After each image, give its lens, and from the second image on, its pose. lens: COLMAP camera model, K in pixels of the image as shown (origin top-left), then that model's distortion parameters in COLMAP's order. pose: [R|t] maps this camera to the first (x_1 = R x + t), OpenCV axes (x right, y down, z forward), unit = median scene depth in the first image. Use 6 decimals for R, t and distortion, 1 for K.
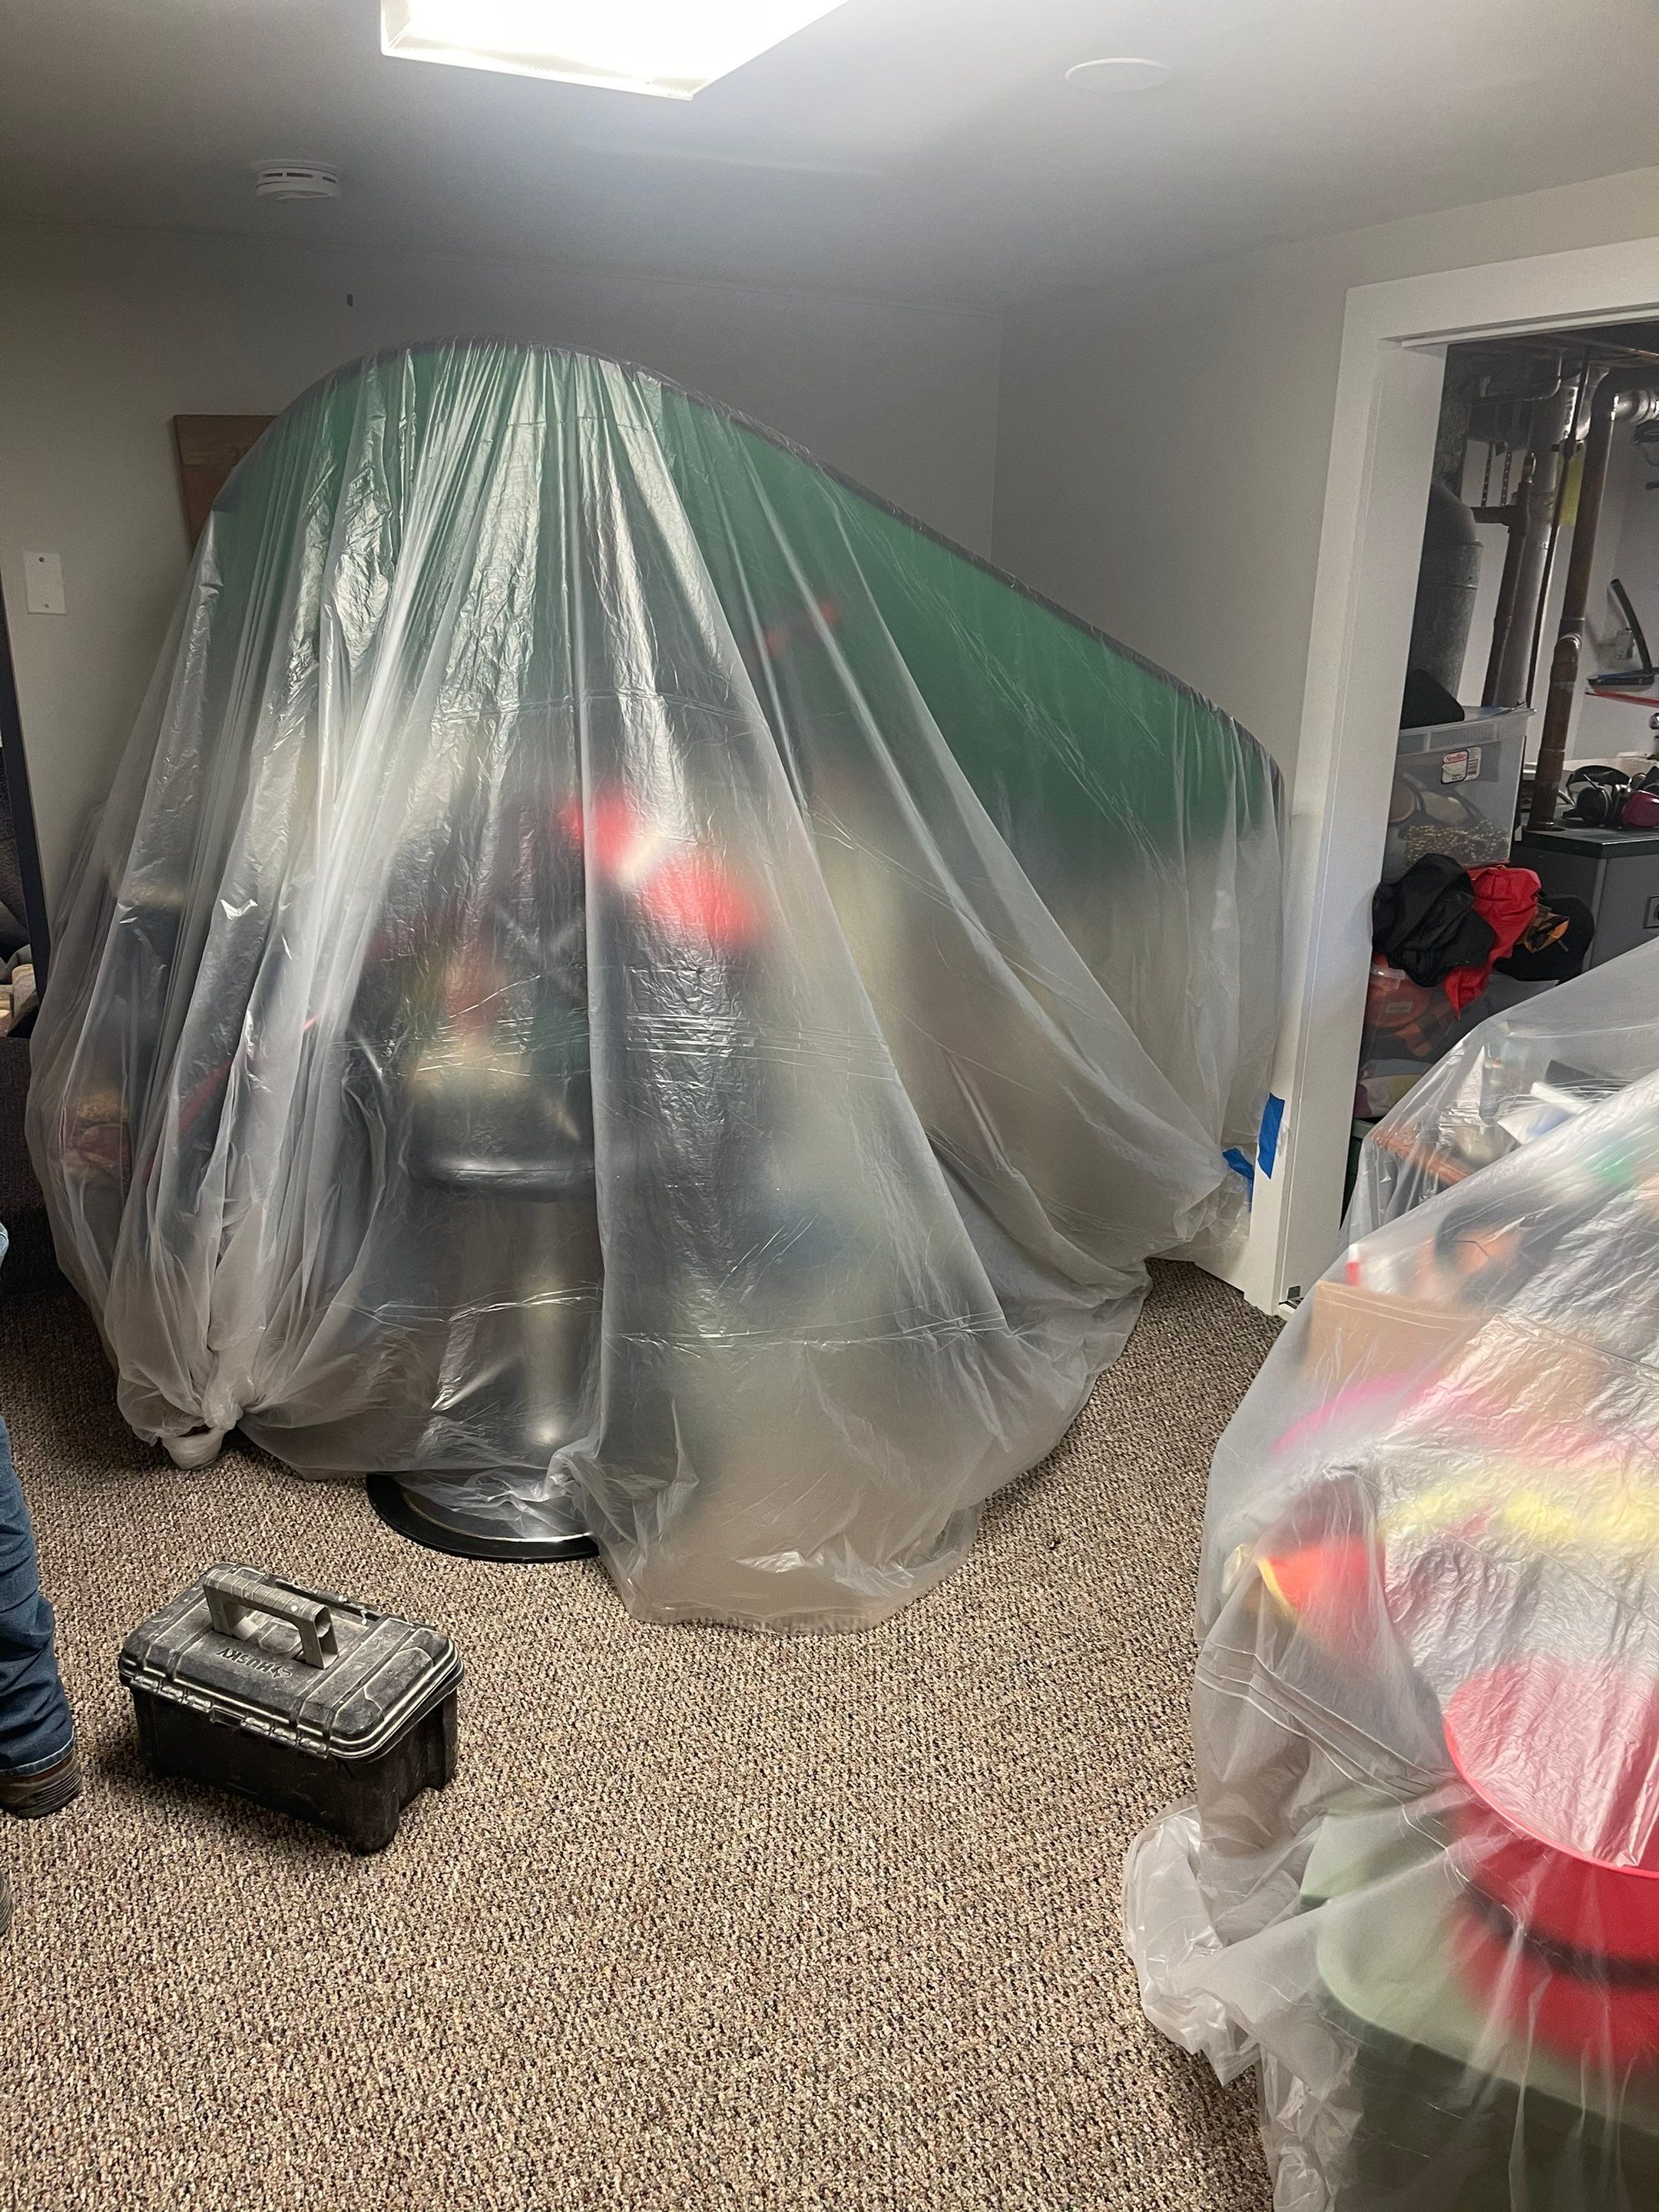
lens RADIAL K [[1658.0, 0, 822.4], [0, 1658.0, 1112.4], [0, 0, 1]] dist [0.047839, -0.057636]
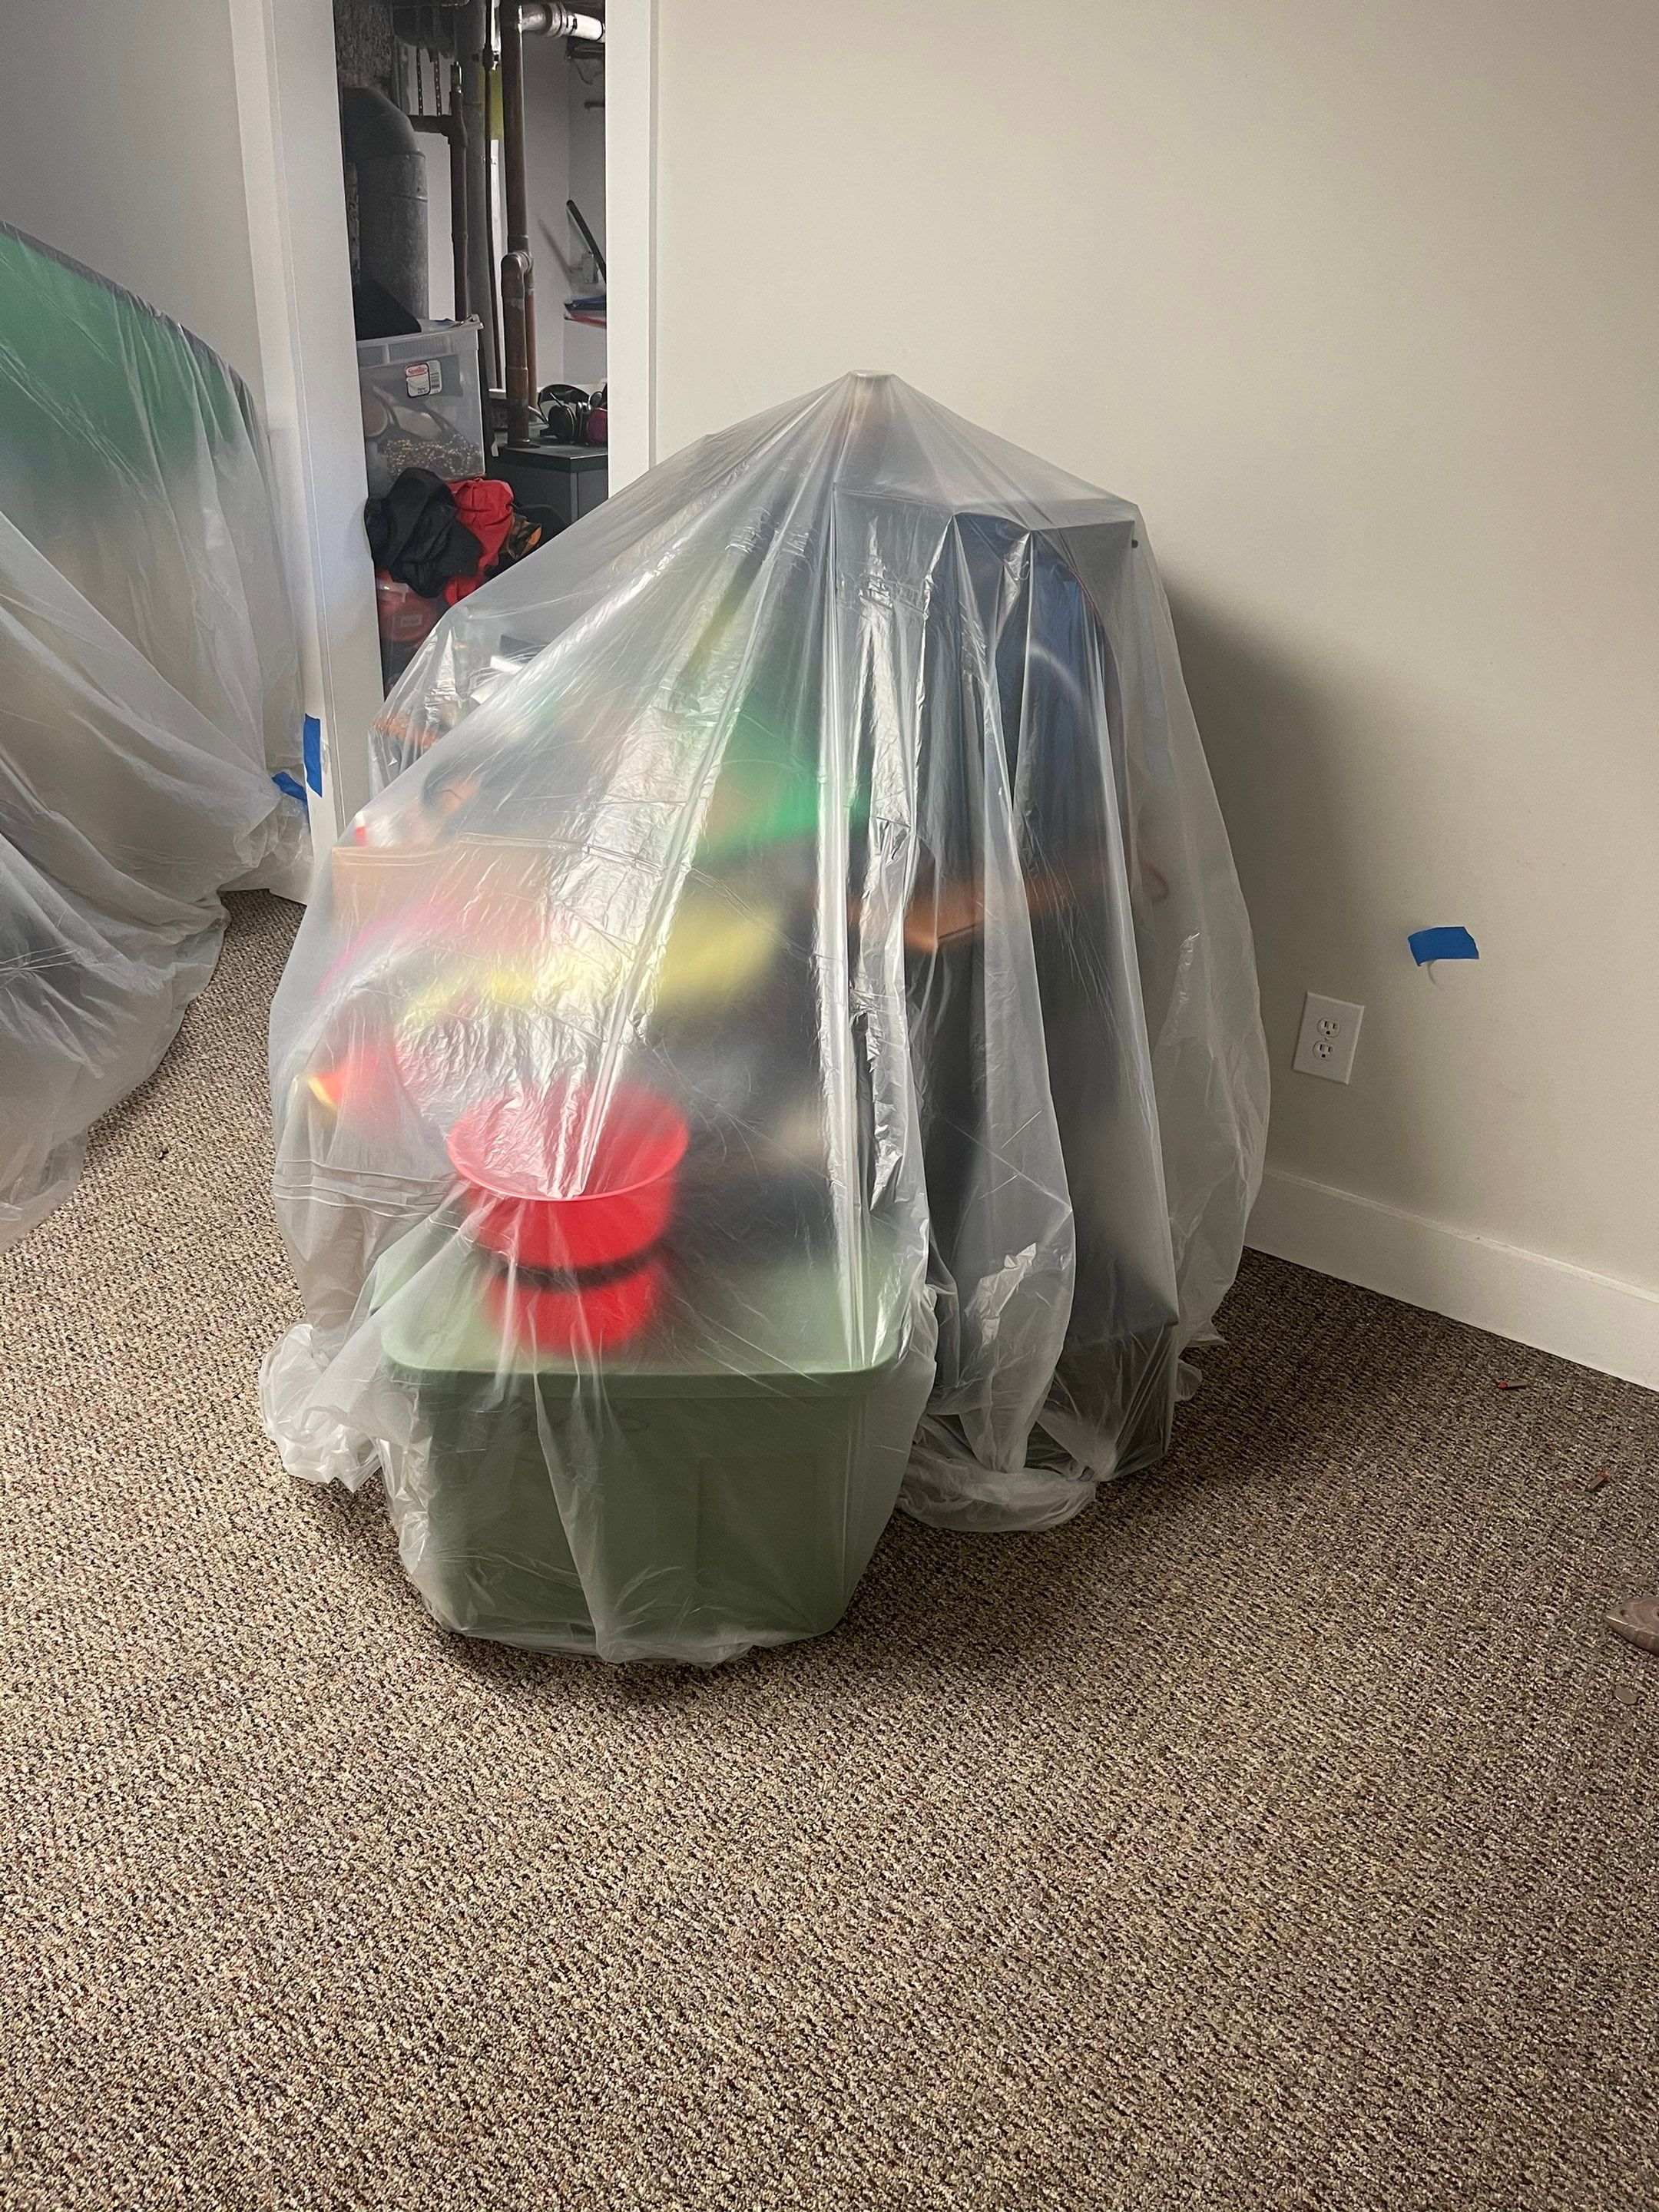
lens RADIAL K [[1658.0, 0, 834.2], [0, 1658.0, 1107.3], [0, 0, 1]] dist [0.047839, -0.057636]
pose [[0.861380, -0.210777, 0.462167, 0.023109], [0.120255, 0.968599, 0.217612, 0.051364], [-0.493522, -0.131869, 0.859678, -0.130957]]
